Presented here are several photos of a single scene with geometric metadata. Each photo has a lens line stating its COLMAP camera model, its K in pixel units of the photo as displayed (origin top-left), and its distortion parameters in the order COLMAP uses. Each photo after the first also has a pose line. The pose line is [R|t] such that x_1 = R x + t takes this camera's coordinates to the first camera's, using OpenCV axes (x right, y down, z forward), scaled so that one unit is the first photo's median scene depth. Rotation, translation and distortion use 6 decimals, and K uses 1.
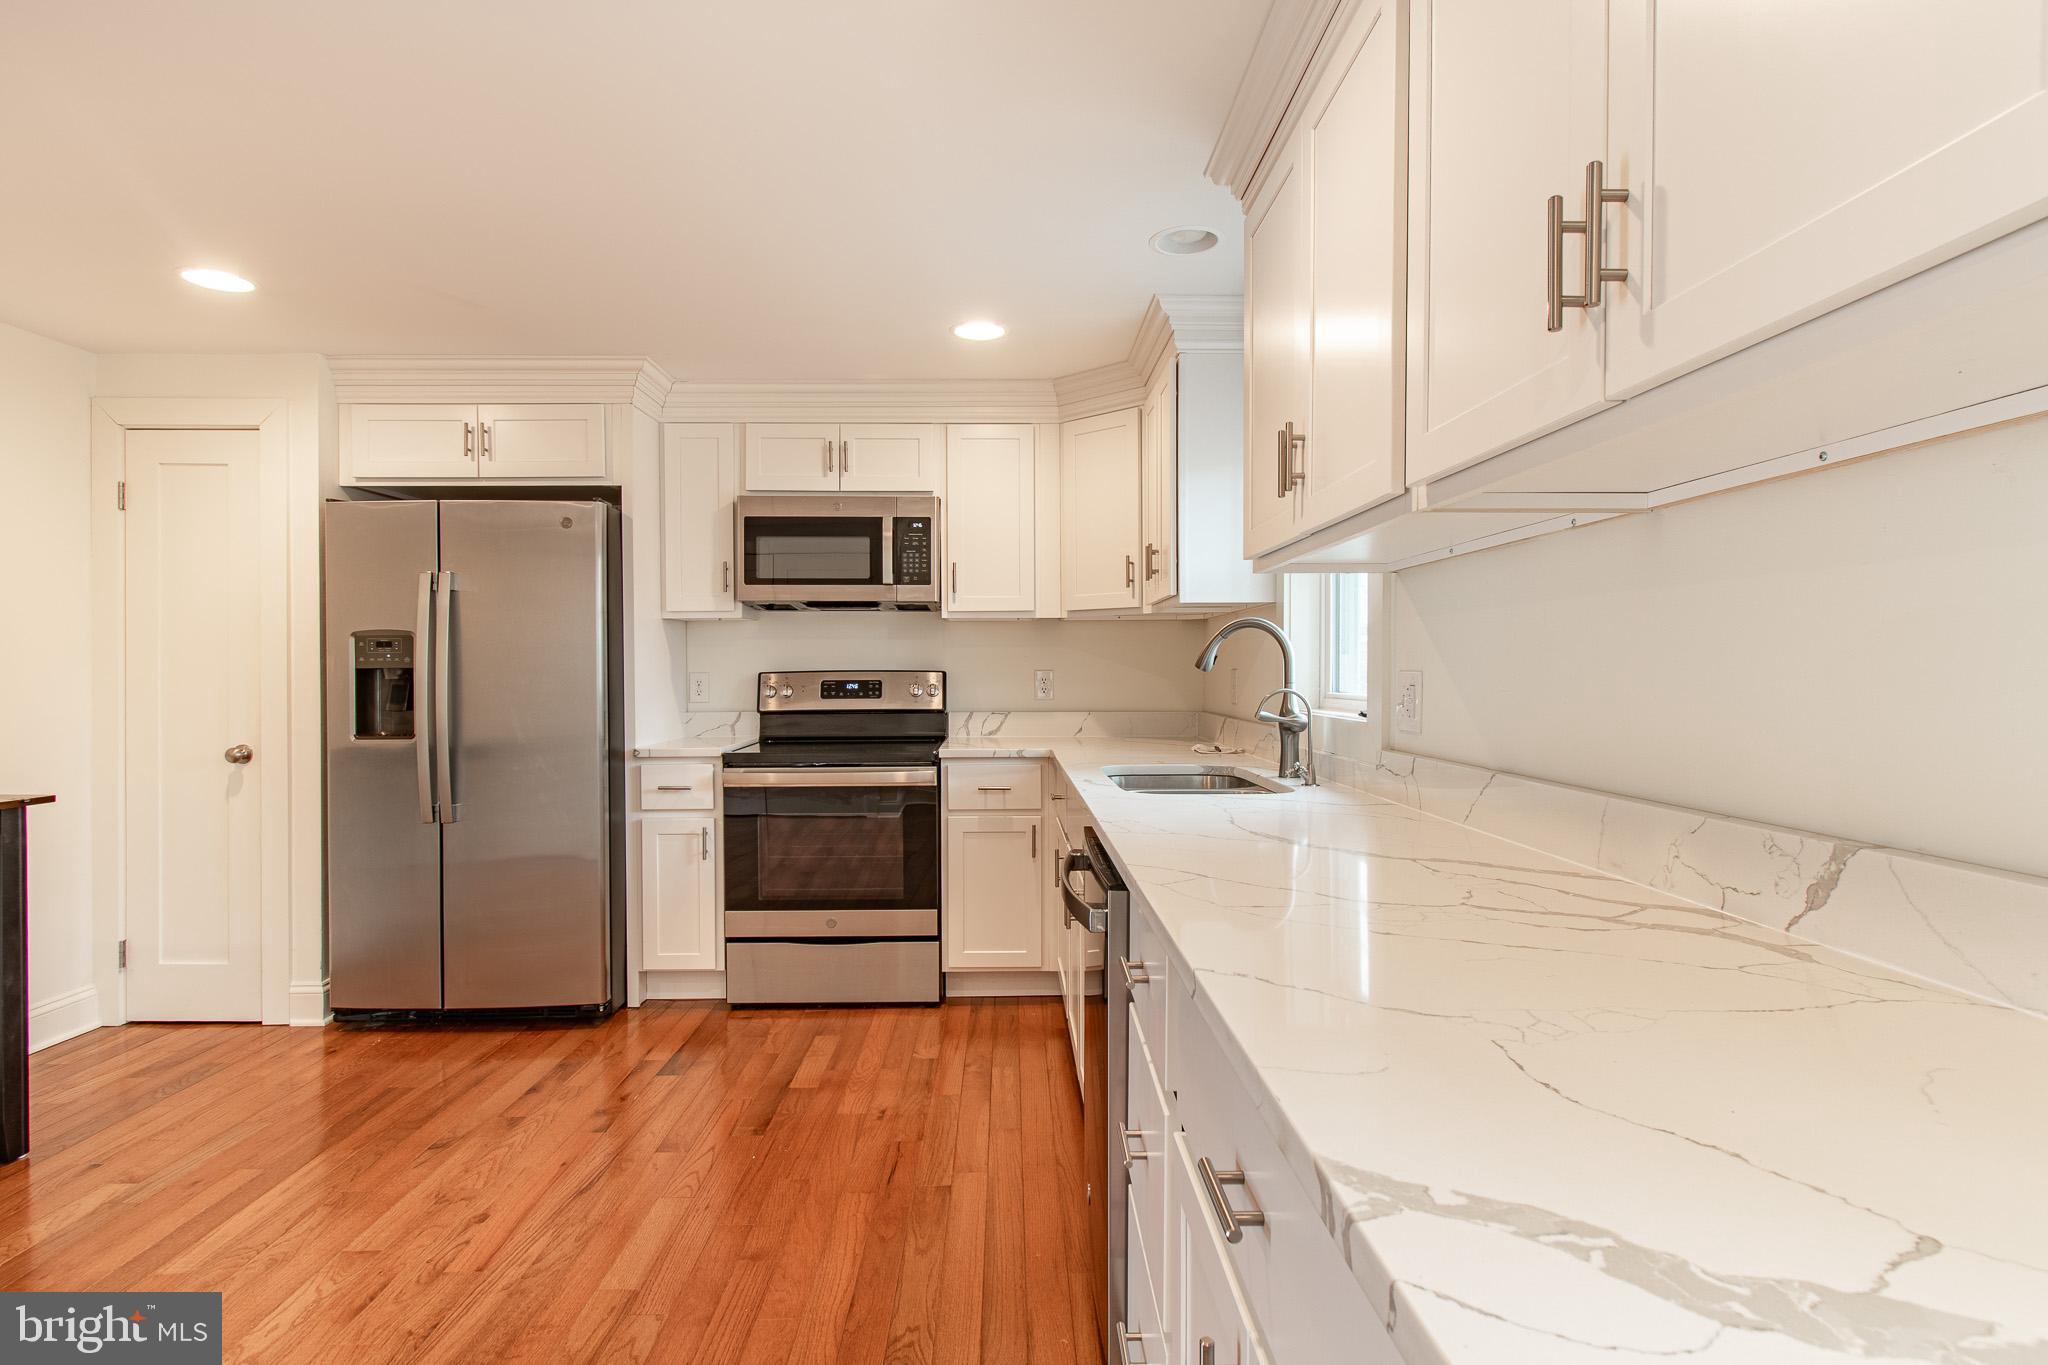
lens RADIAL K [[1058.2, 0, 1025.6], [0, 1058.2, 682.8], [0, 0, 1]] dist [0.001402, -0.000255]
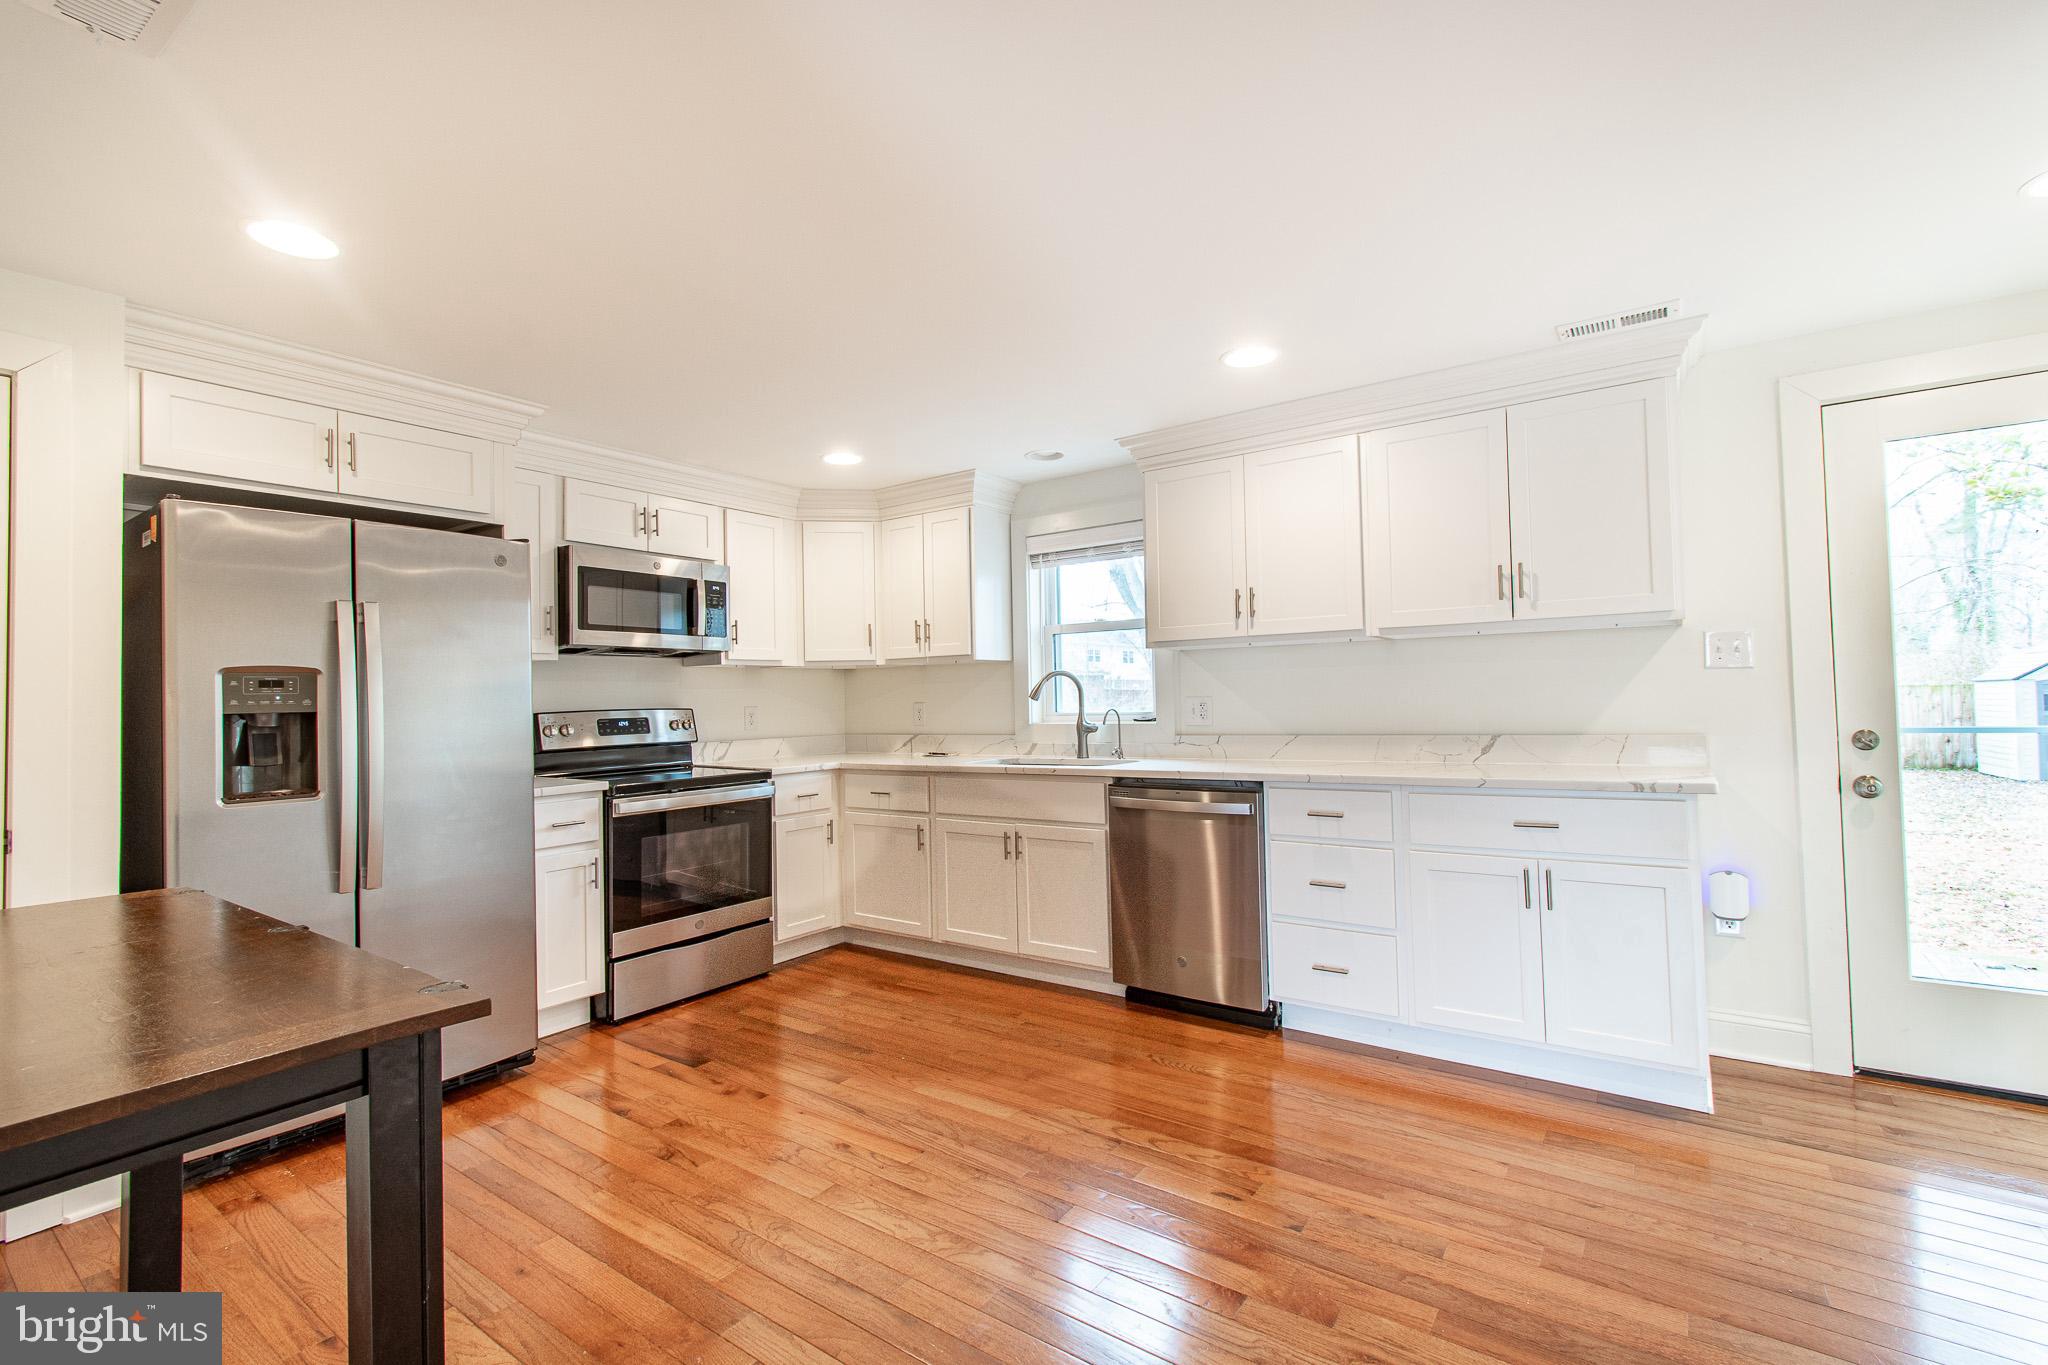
lens RADIAL K [[901.3, 0, 1012.7], [0, 901.3, 683.3], [0, 0, 1]] dist [0.003235, -0.000418]
pose [[0.600530, 0.004360, 0.799590, -0.776250], [0.031163, 0.999098, -0.028853, 0.001248], [-0.798995, 0.042244, 0.599852, 0.116936]]
